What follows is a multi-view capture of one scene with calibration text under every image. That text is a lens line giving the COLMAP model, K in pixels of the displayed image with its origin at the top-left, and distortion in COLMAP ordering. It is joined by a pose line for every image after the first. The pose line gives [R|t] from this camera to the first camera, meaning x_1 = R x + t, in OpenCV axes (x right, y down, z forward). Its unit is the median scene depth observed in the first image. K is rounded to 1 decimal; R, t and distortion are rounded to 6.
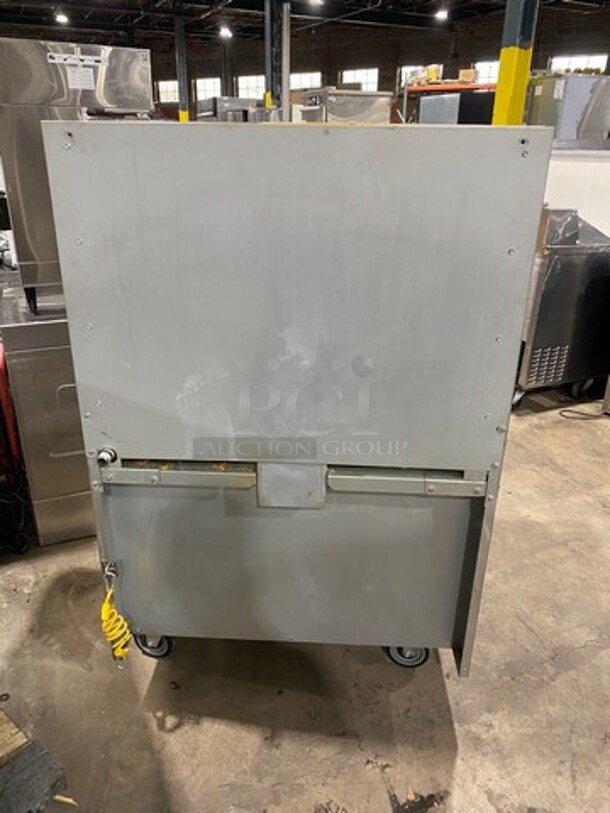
lens RADIAL K [[617.4, 0, 305.0], [0, 617.4, 406.5], [0, 0, 1]] dist [-0.001166, -0.001027]
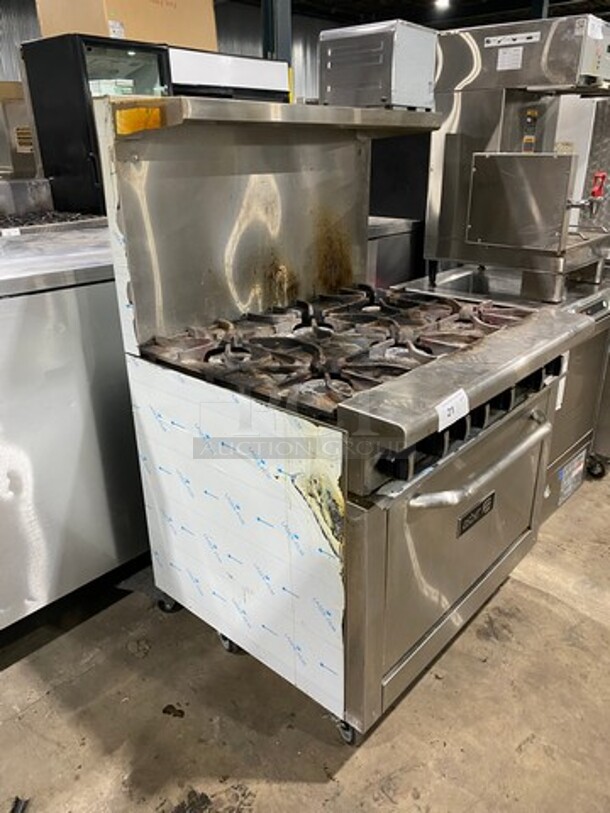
lens RADIAL K [[617.4, 0, 305.0], [0, 617.4, 406.5], [0, 0, 1]] dist [-0.001166, -0.001027]
pose [[0.407775, 0.339084, -0.847786, 0.565549], [-0.345064, 0.916861, 0.200740, -0.115266], [0.845370, 0.210684, 0.490879, 0.382727]]
